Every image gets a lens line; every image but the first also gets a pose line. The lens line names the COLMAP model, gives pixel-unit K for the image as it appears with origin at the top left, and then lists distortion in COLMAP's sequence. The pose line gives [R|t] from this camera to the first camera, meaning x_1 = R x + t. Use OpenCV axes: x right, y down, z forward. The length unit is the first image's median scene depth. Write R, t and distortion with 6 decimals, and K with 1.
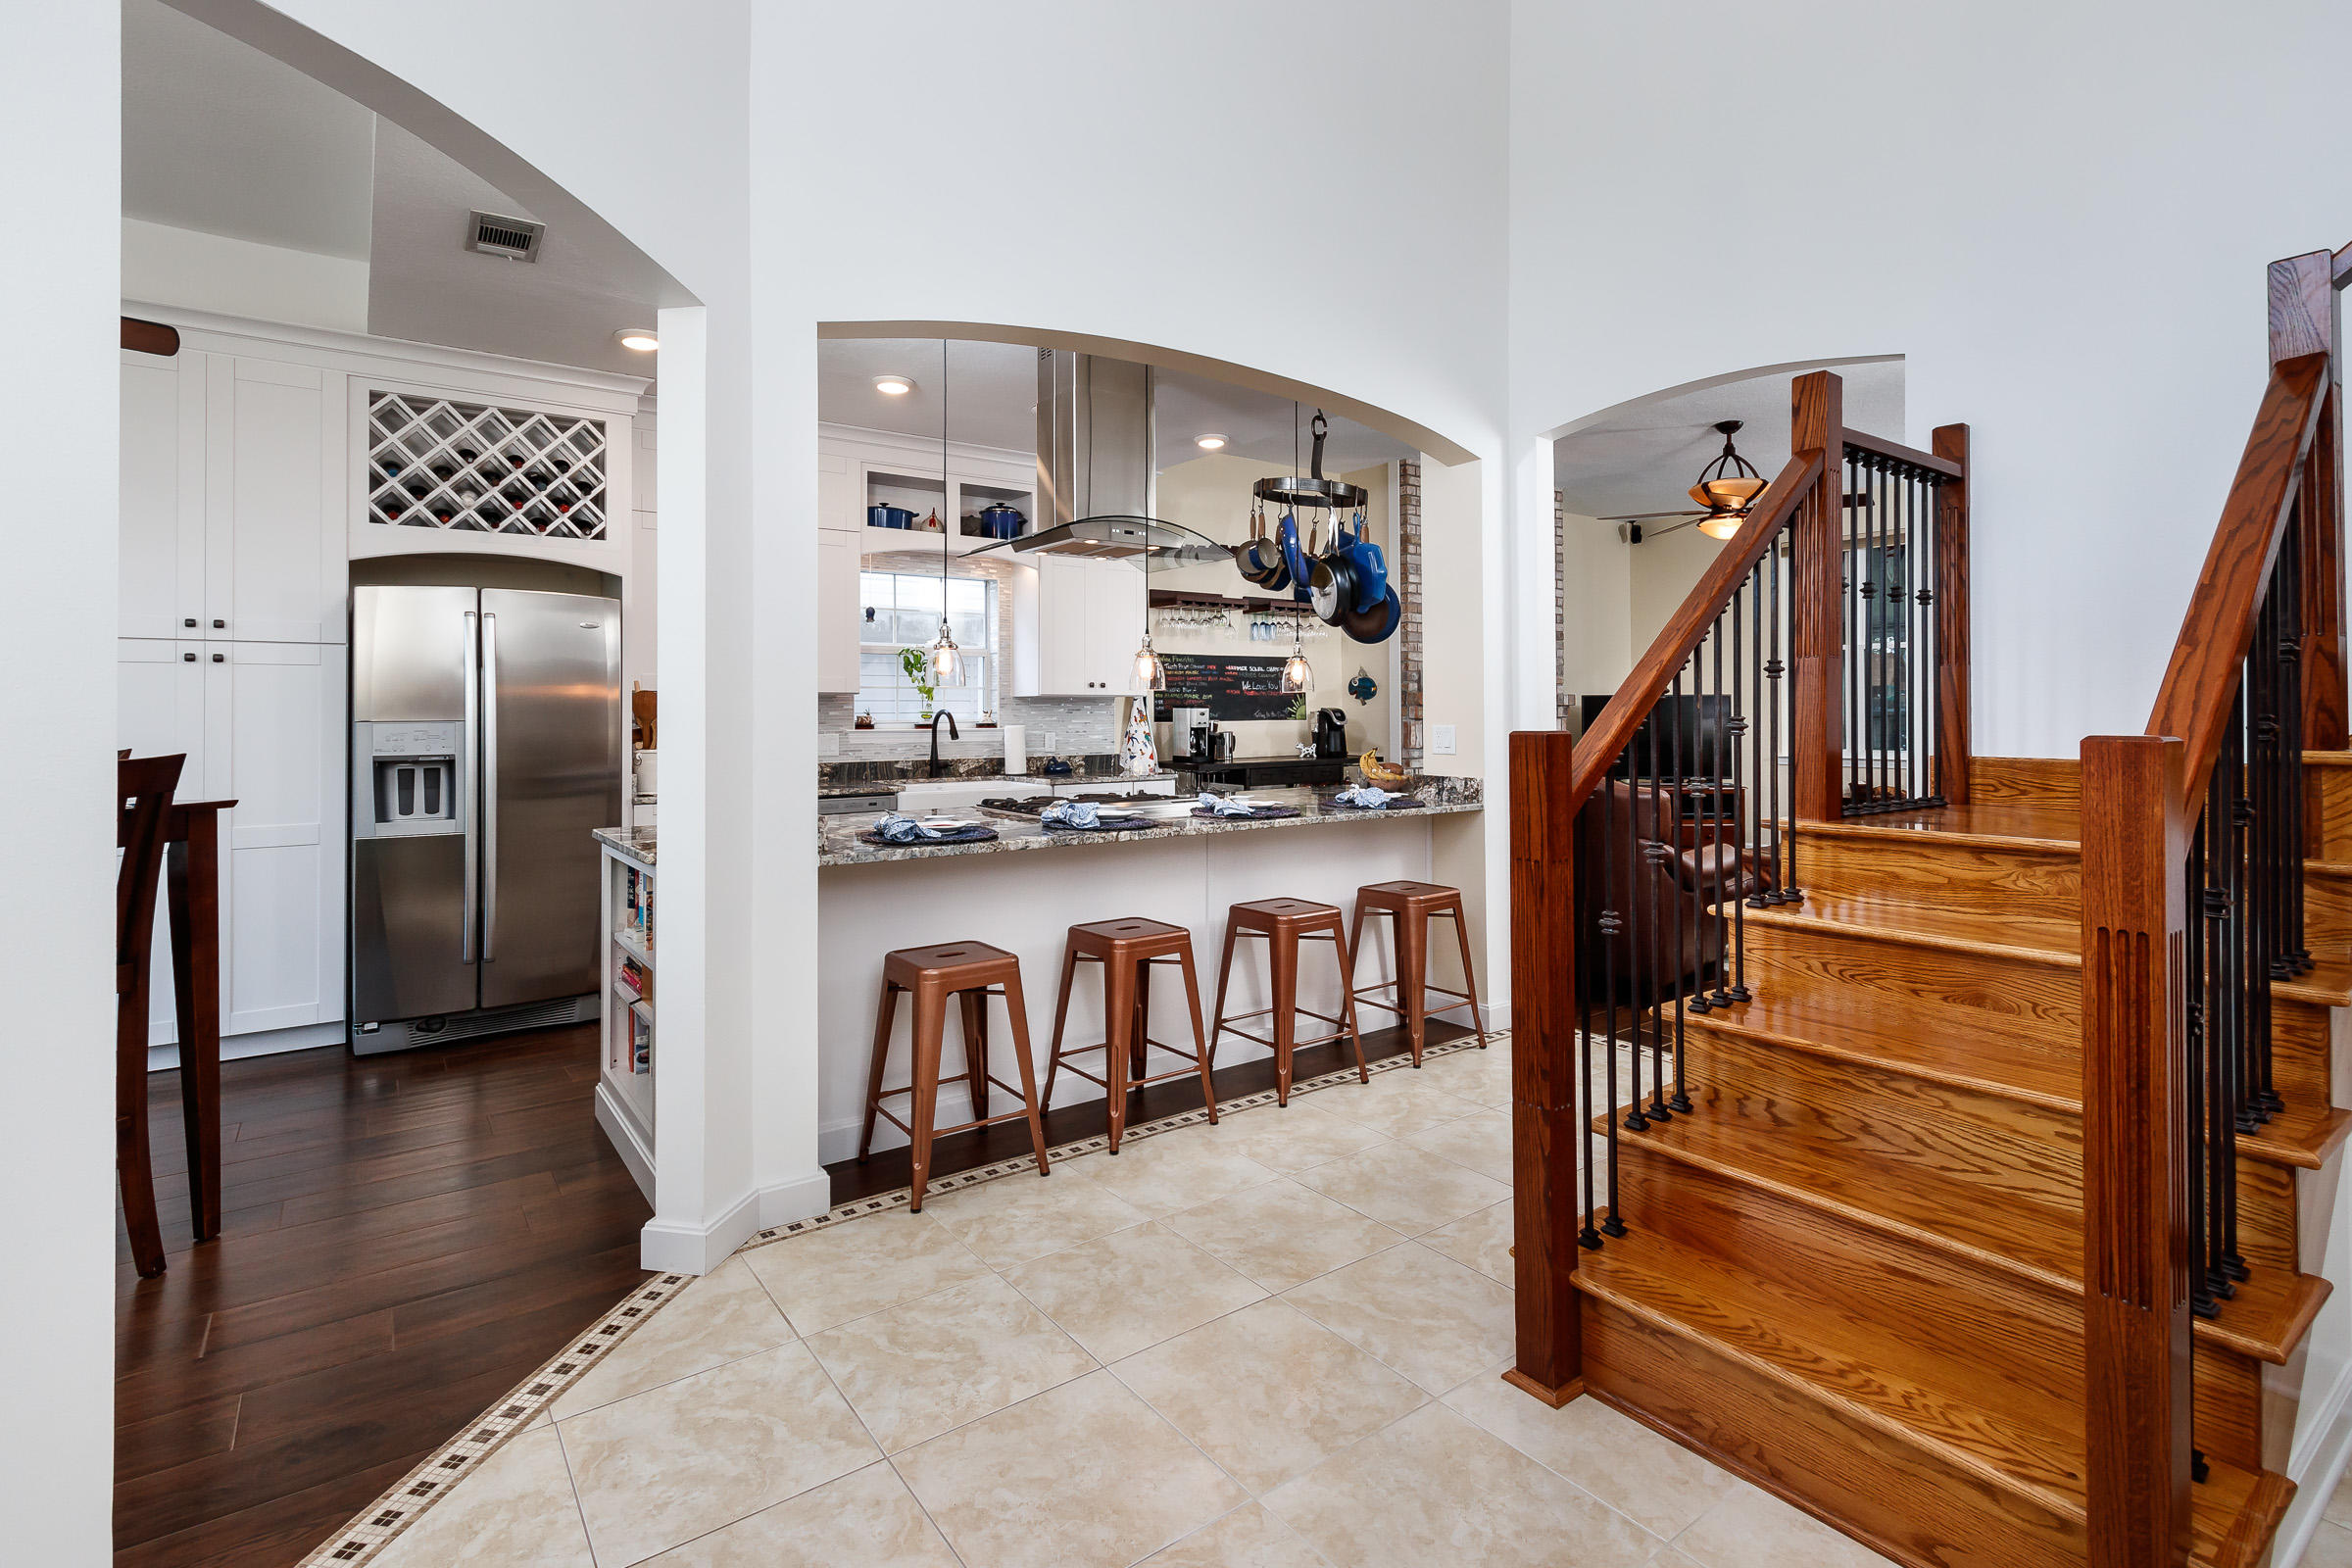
lens RADIAL K [[1130.2, 0, 1136.1], [0, 1130.2, 704.3], [0, 0, 1]] dist [0.005456, -0.001321]
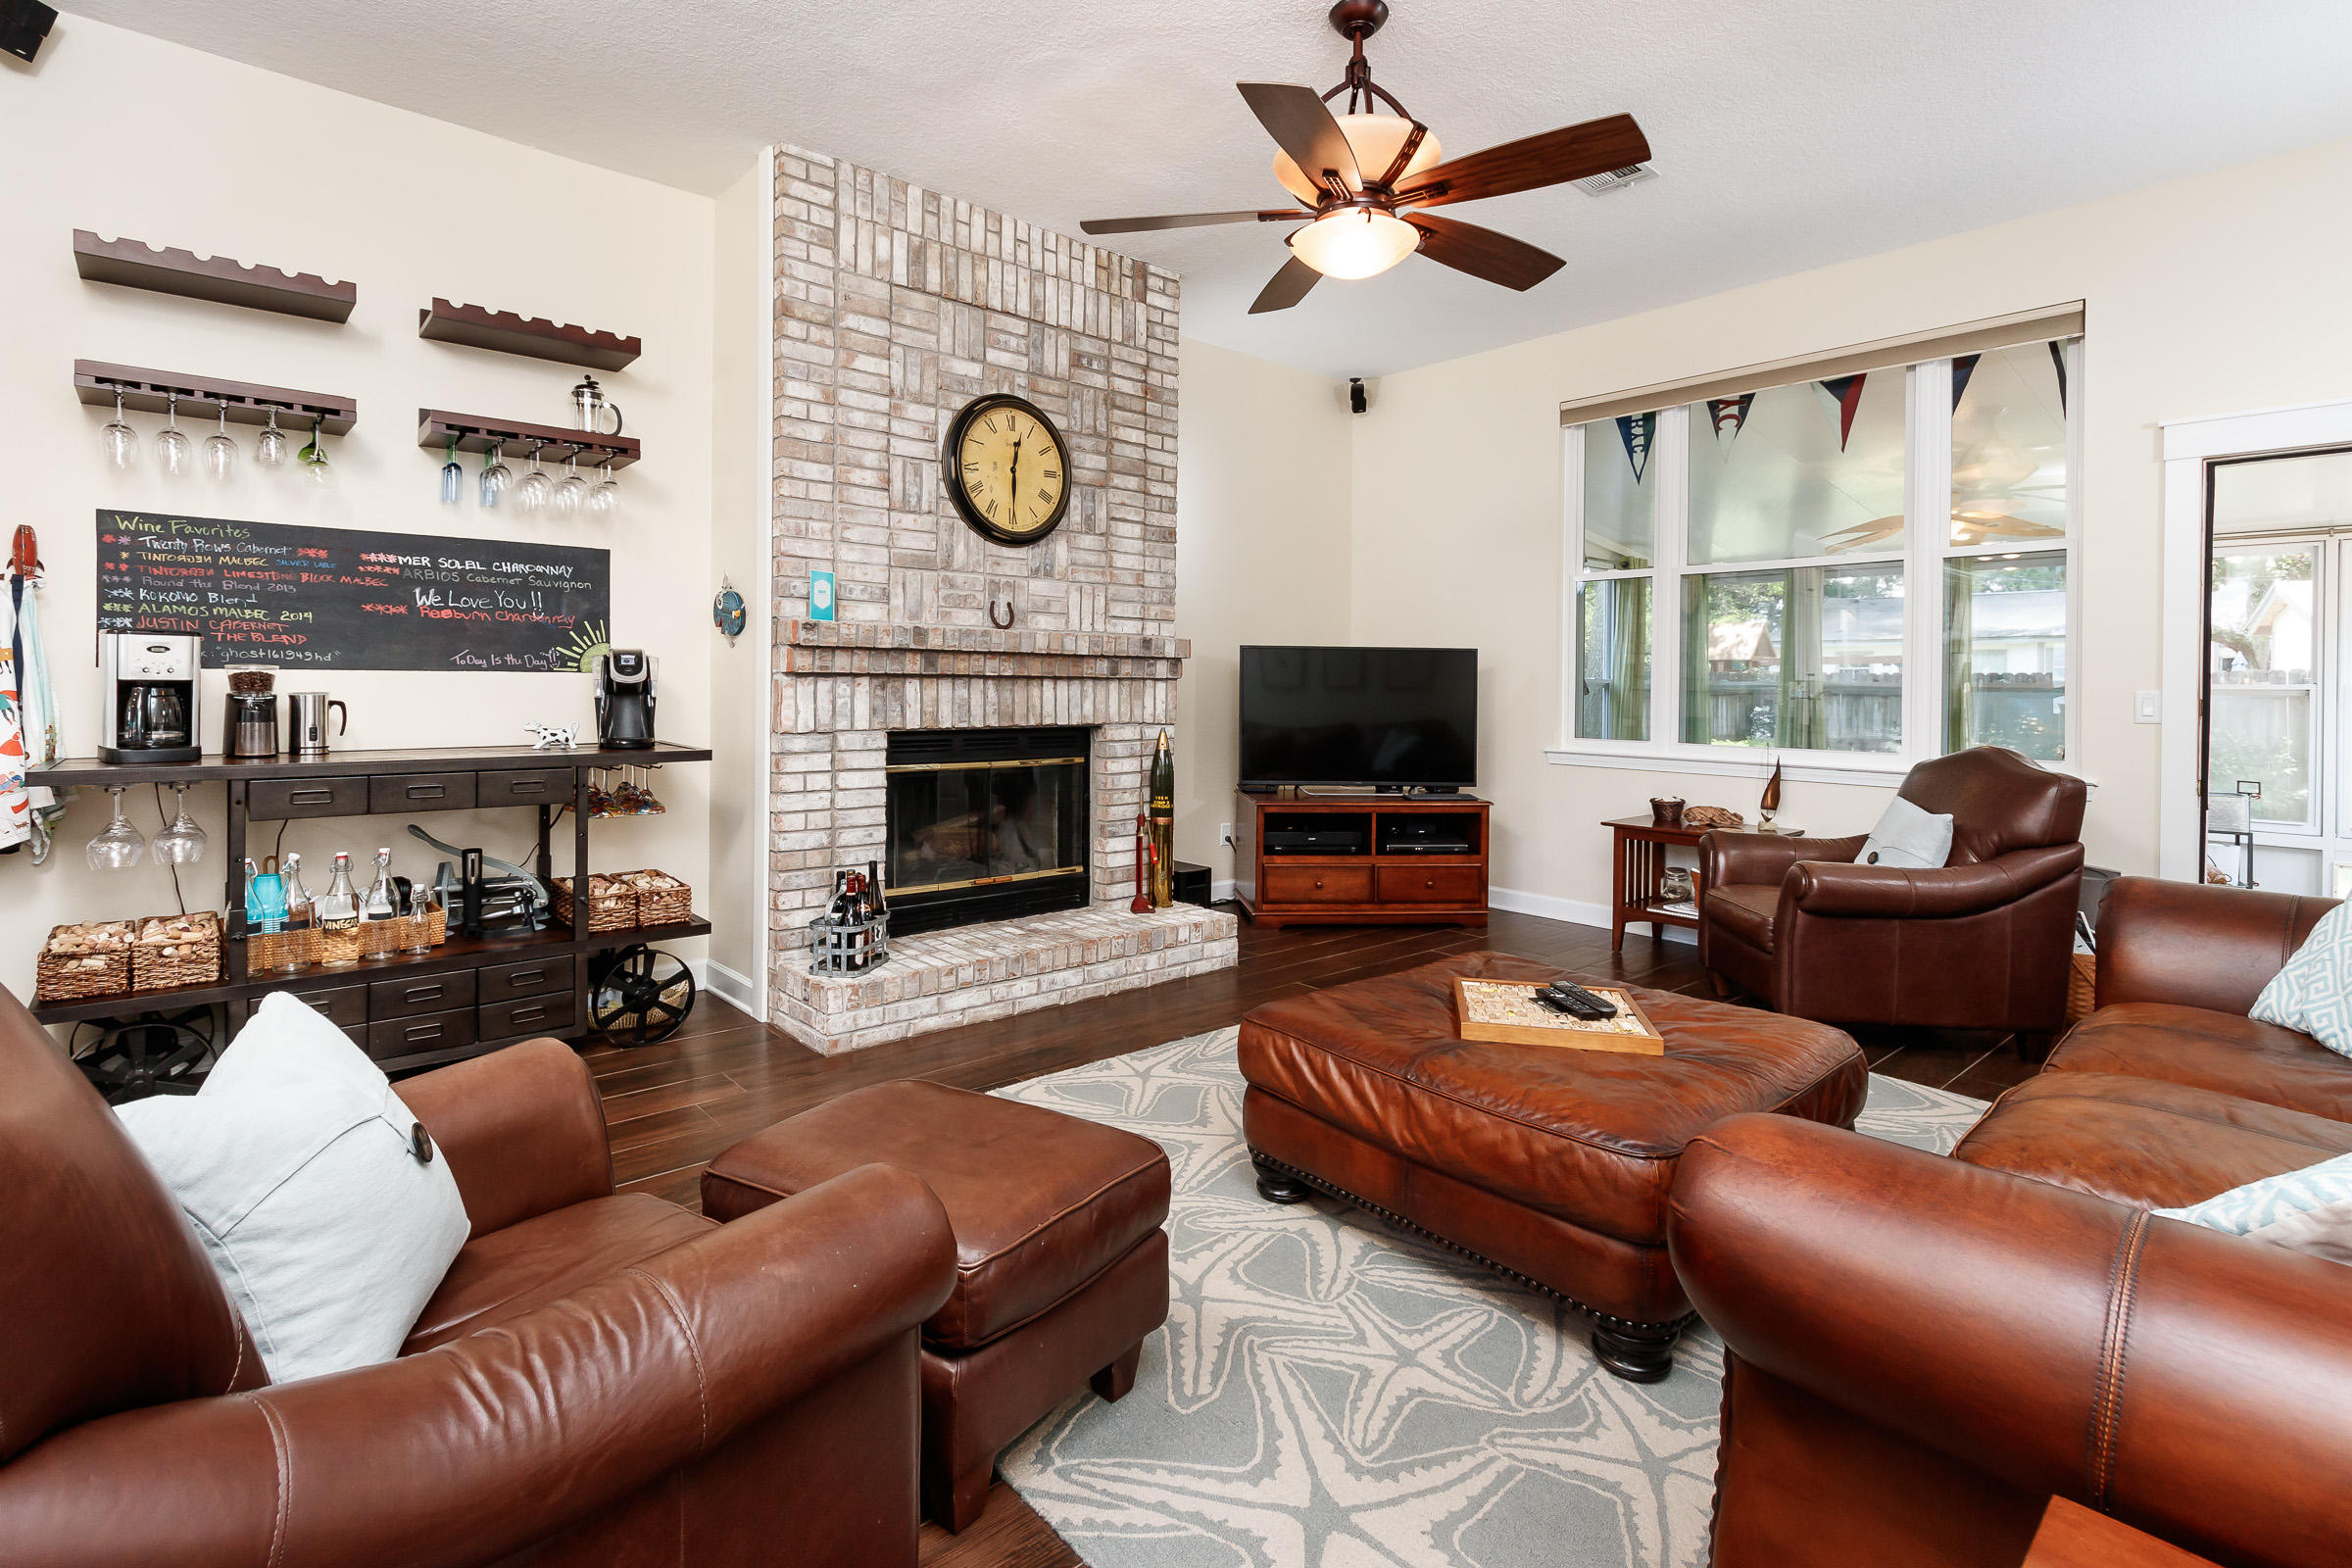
lens RADIAL K [[1130.2, 0, 1138.3], [0, 1130.2, 684.2], [0, 0, 1]] dist [0.005456, -0.001321]
pose [[0.996710, 0.016314, 0.079398, 0.444769], [-0.016896, 0.999835, 0.006669, 0.014910], [-0.079276, -0.007989, 0.996821, 0.613603]]
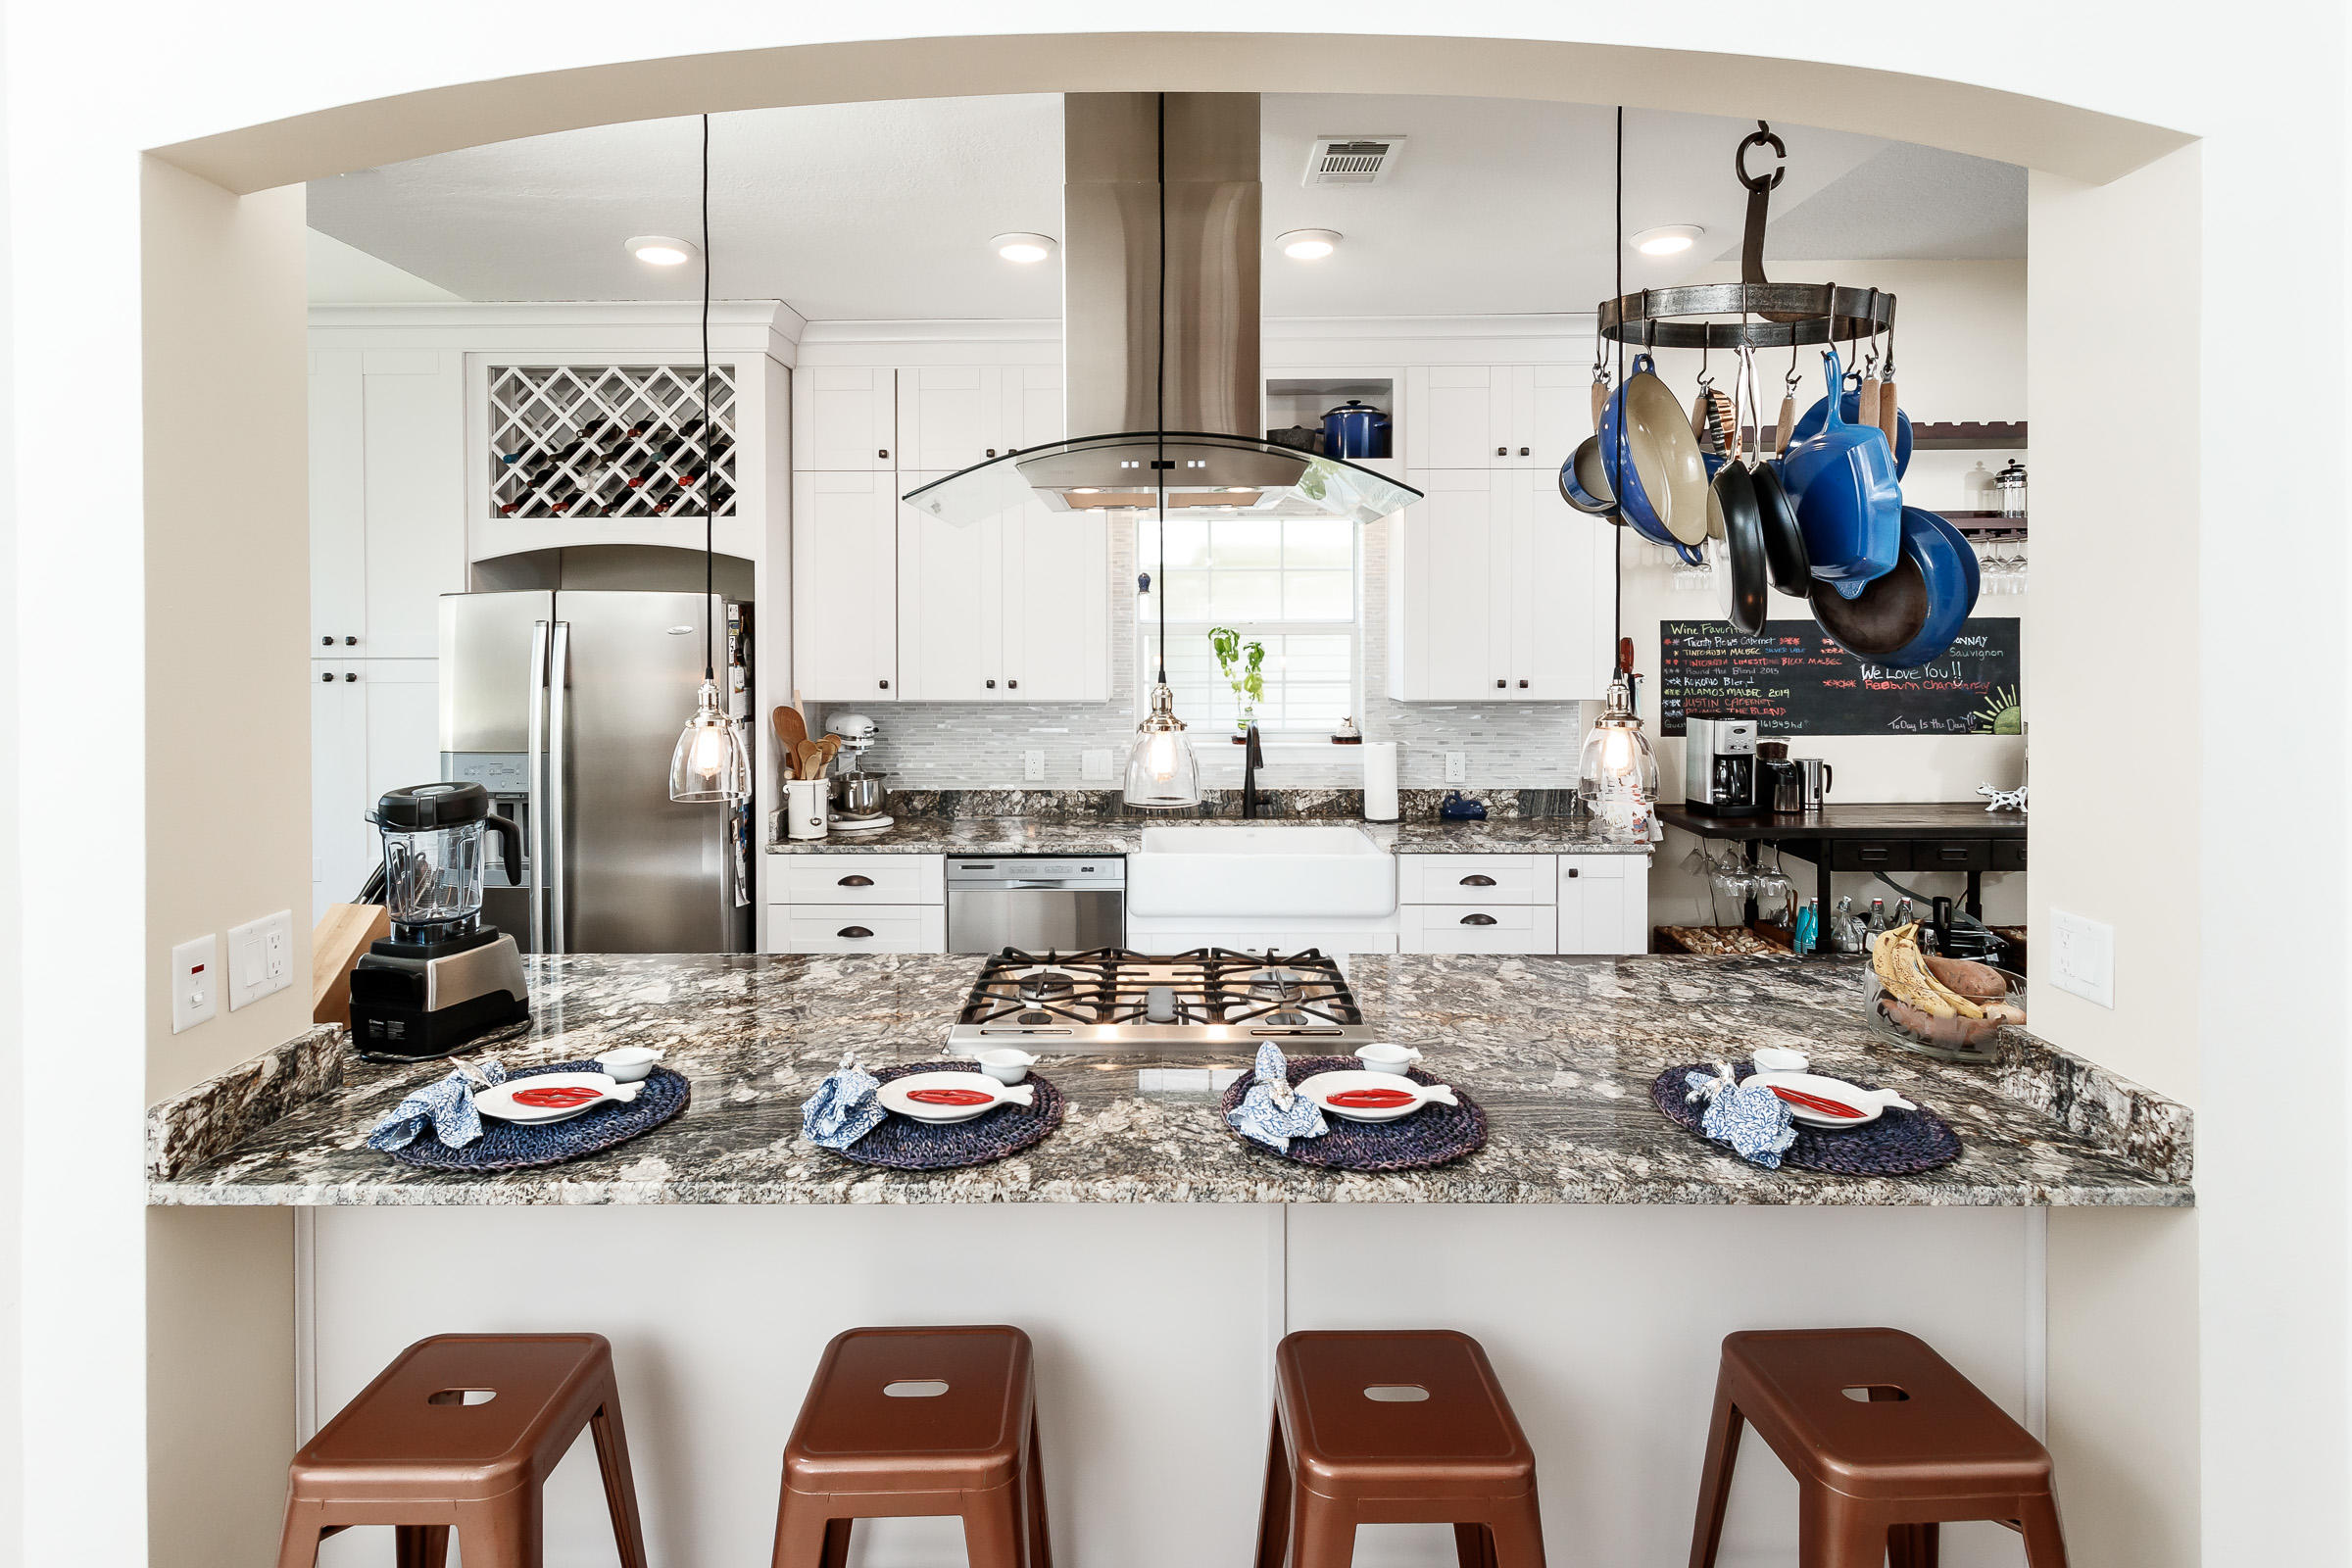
lens RADIAL K [[1200.4, 0, 1113.1], [0, 1200.4, 637.2], [0, 0, 1]] dist [0.002511, -0.000196]
pose [[0.805981, 0.005344, -0.591917, 0.181759], [0.005437, 0.999850, 0.016430, -0.055981], [0.591916, -0.016460, 0.805832, 0.373423]]
